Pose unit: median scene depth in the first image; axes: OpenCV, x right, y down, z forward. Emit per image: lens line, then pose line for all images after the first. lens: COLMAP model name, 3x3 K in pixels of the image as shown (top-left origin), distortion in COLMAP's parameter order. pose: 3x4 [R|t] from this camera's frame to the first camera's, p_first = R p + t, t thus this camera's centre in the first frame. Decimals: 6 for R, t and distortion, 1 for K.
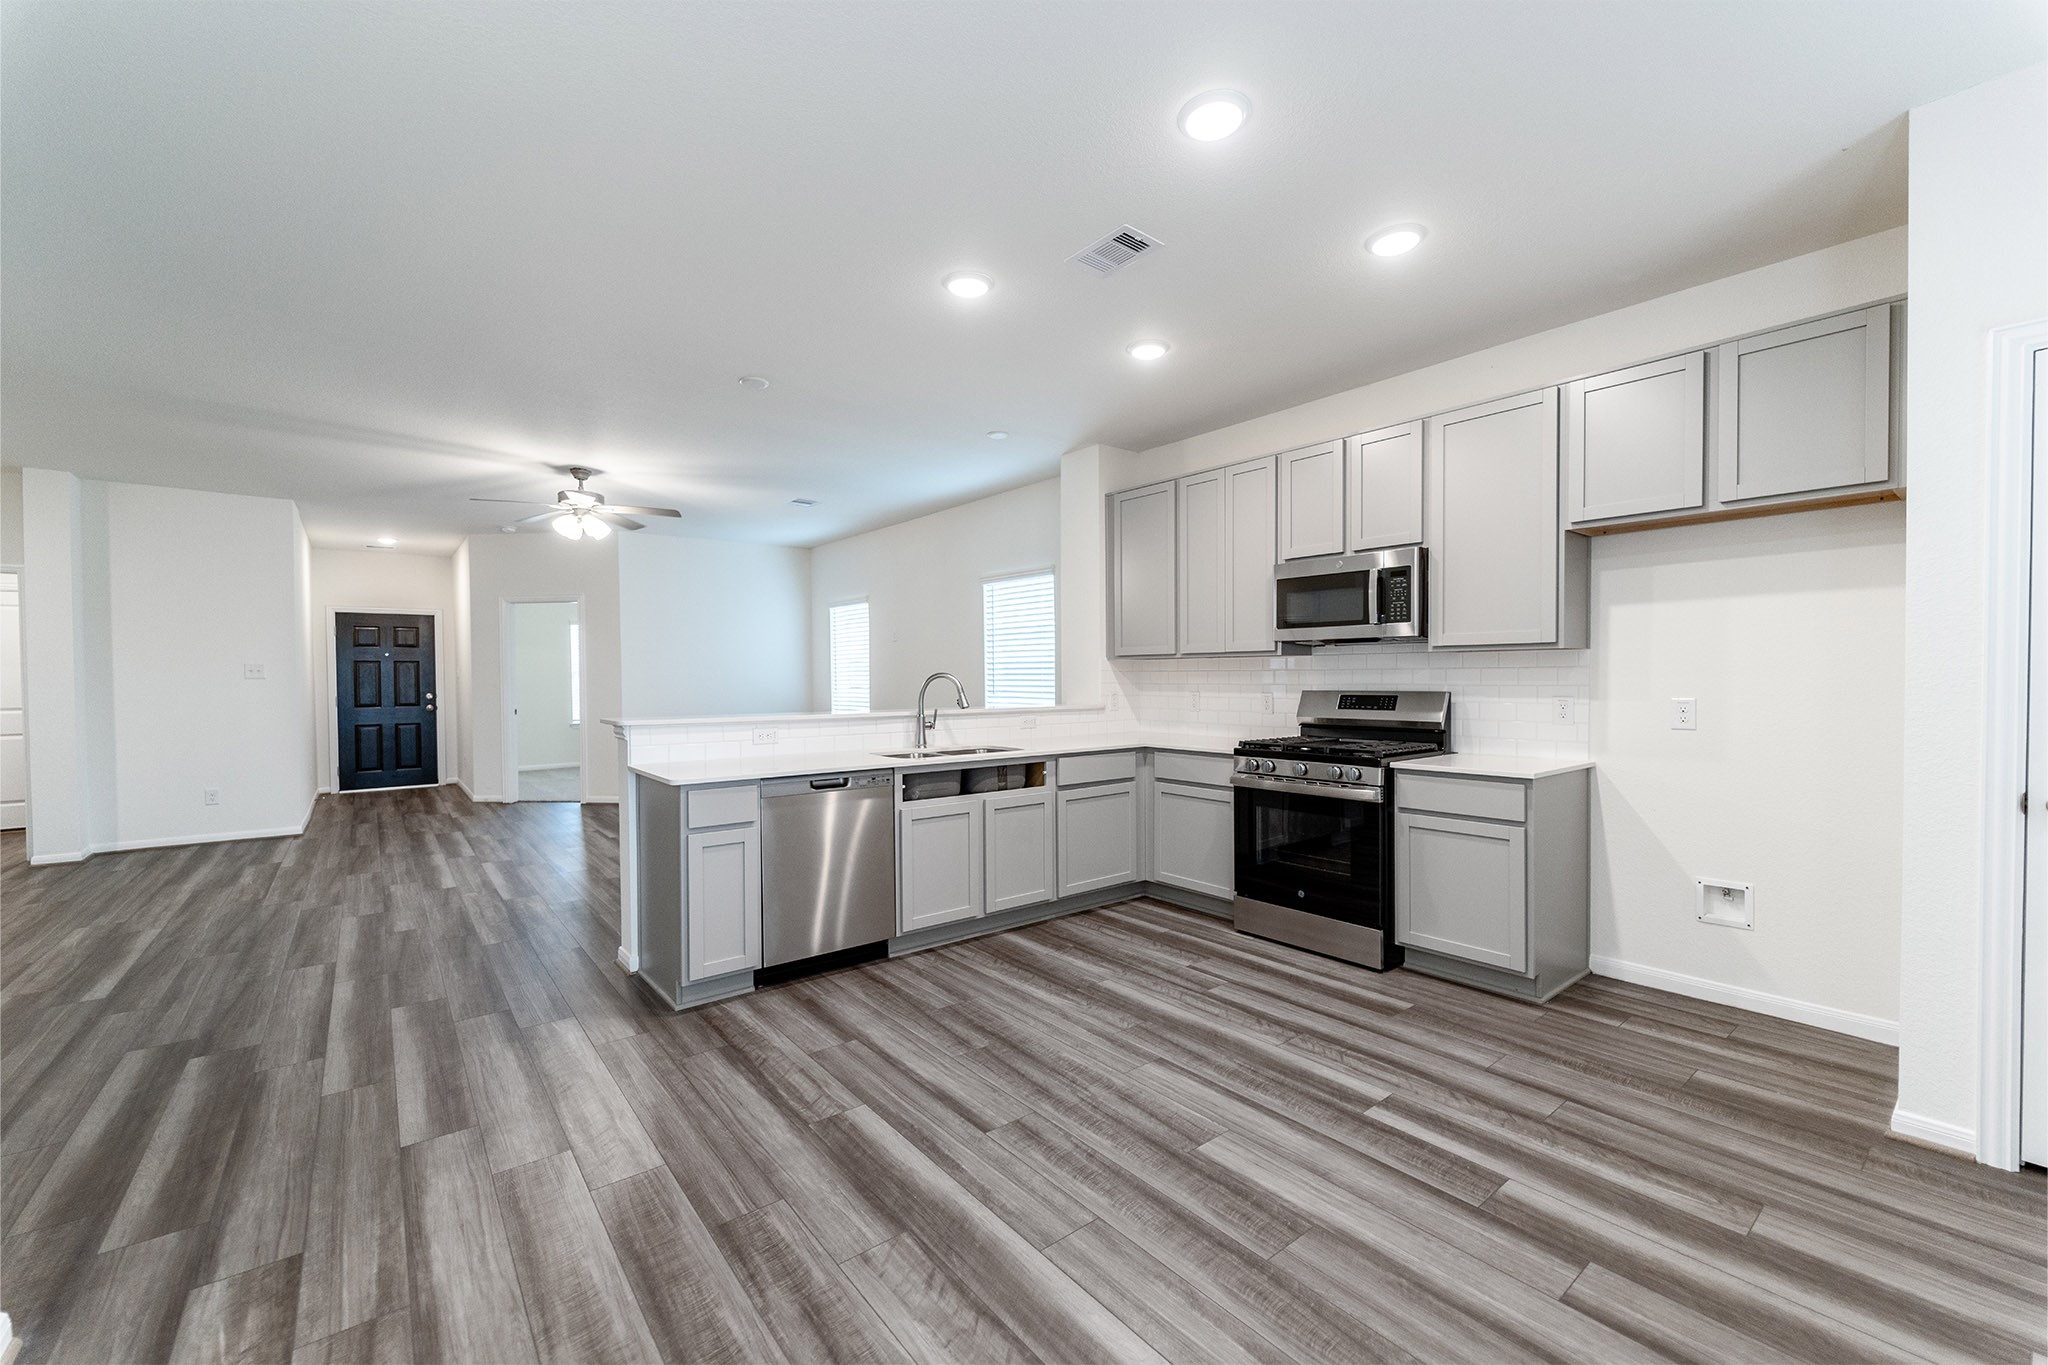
lens RADIAL K [[820.1, 0, 1025.9], [0, 820.1, 689.6], [0, 0, 1]] dist [0.003711, -0.002755]
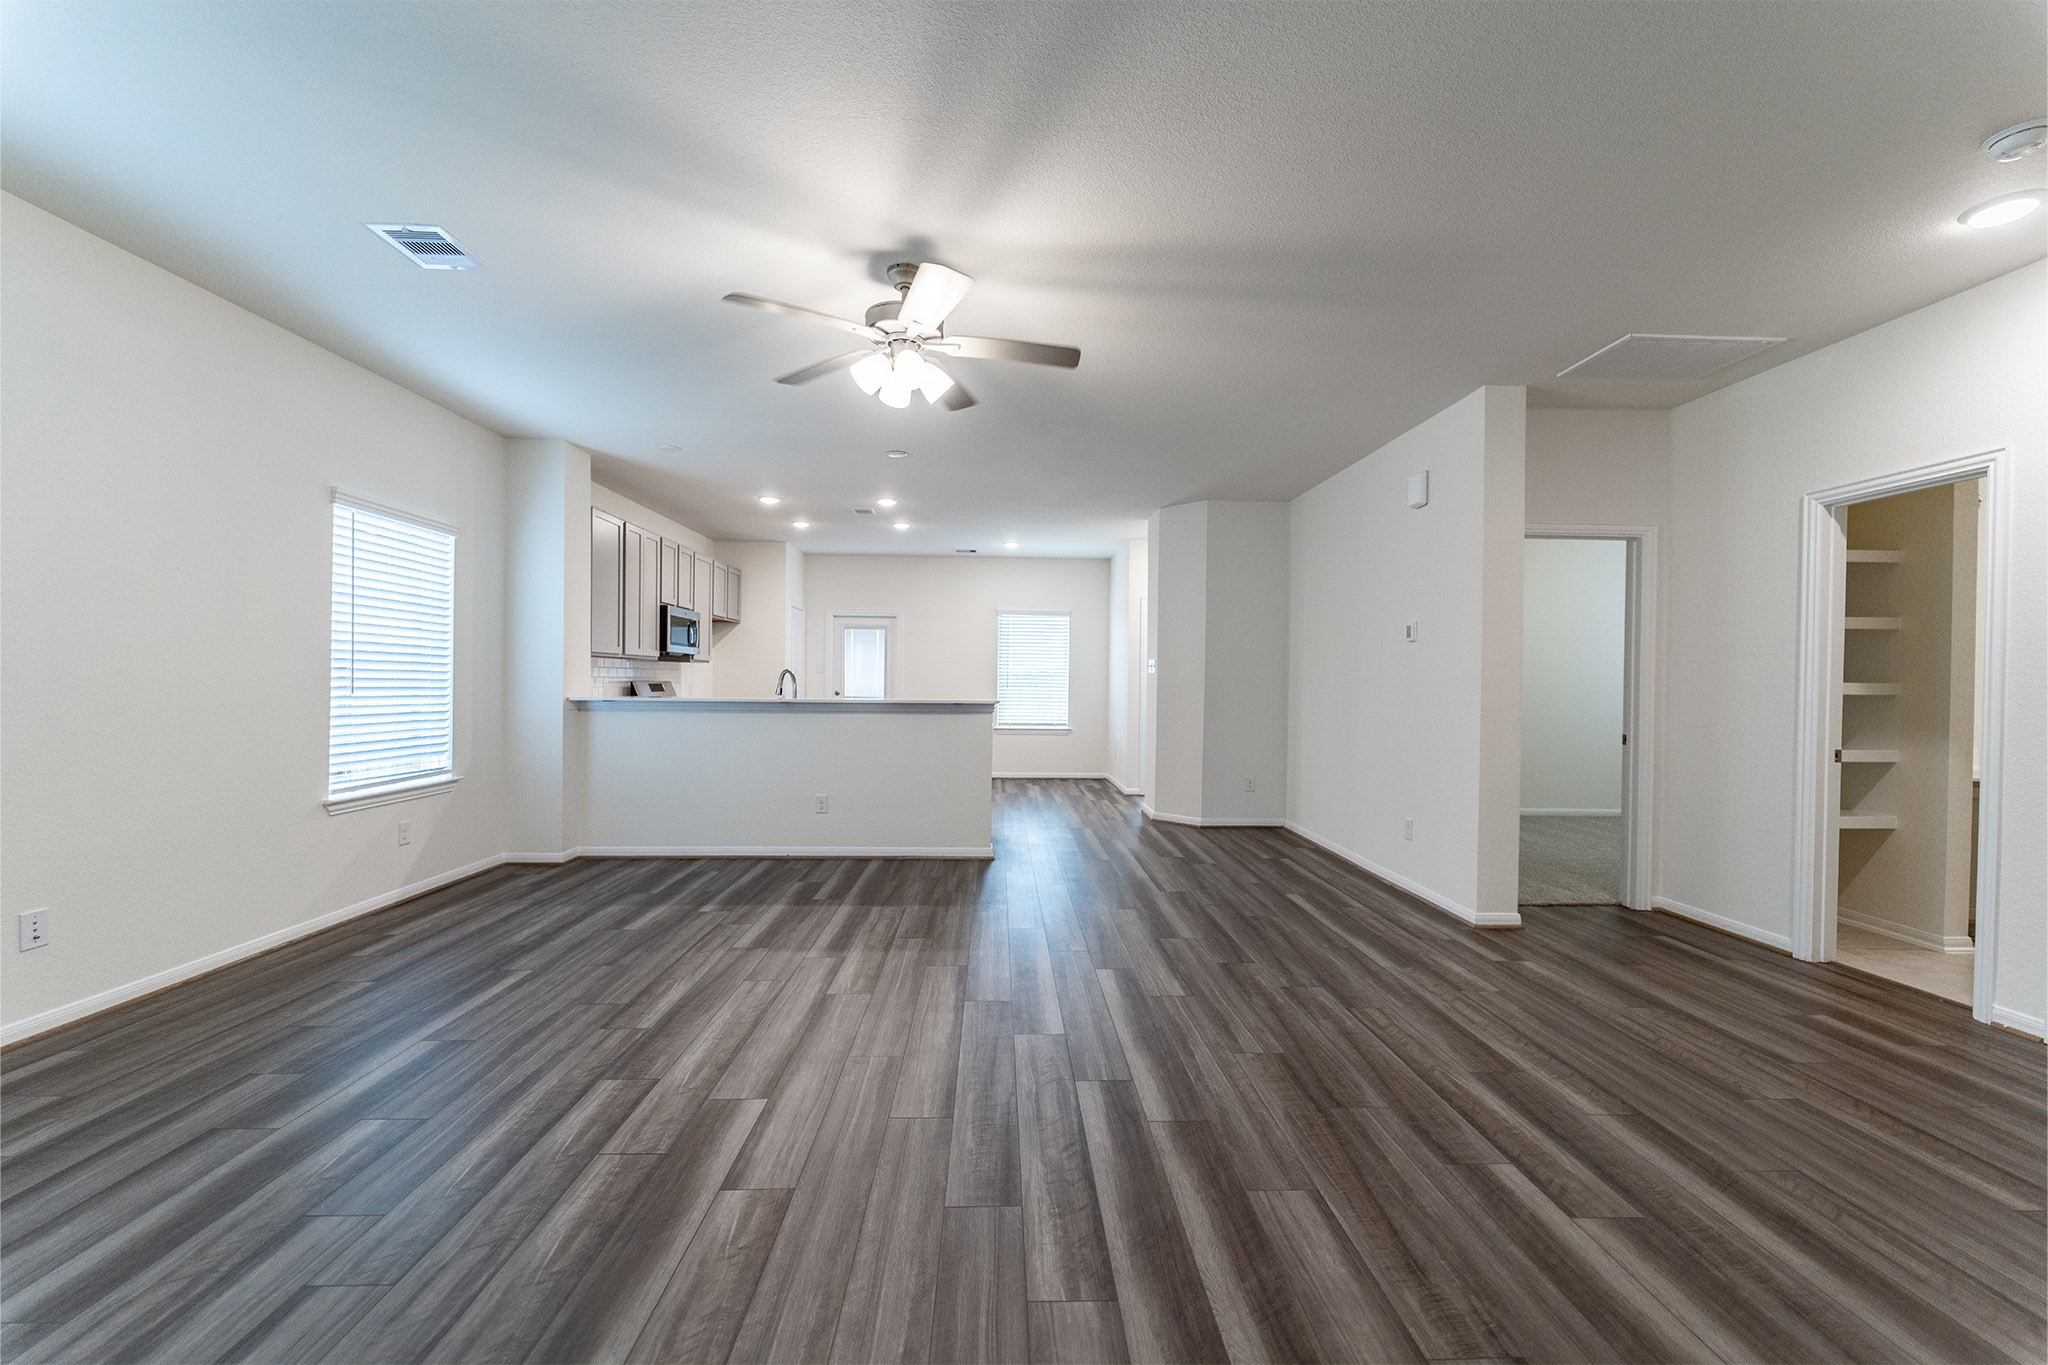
lens RADIAL K [[820.1, 0, 1025.1], [0, 820.1, 684.3], [0, 0, 1]] dist [0.003711, -0.002755]
pose [[-0.802443, -0.003503, 0.596718, -1.689795], [0.004878, 0.999911, 0.012429, -0.012986], [-0.596709, 0.012884, -0.802355, 2.535176]]
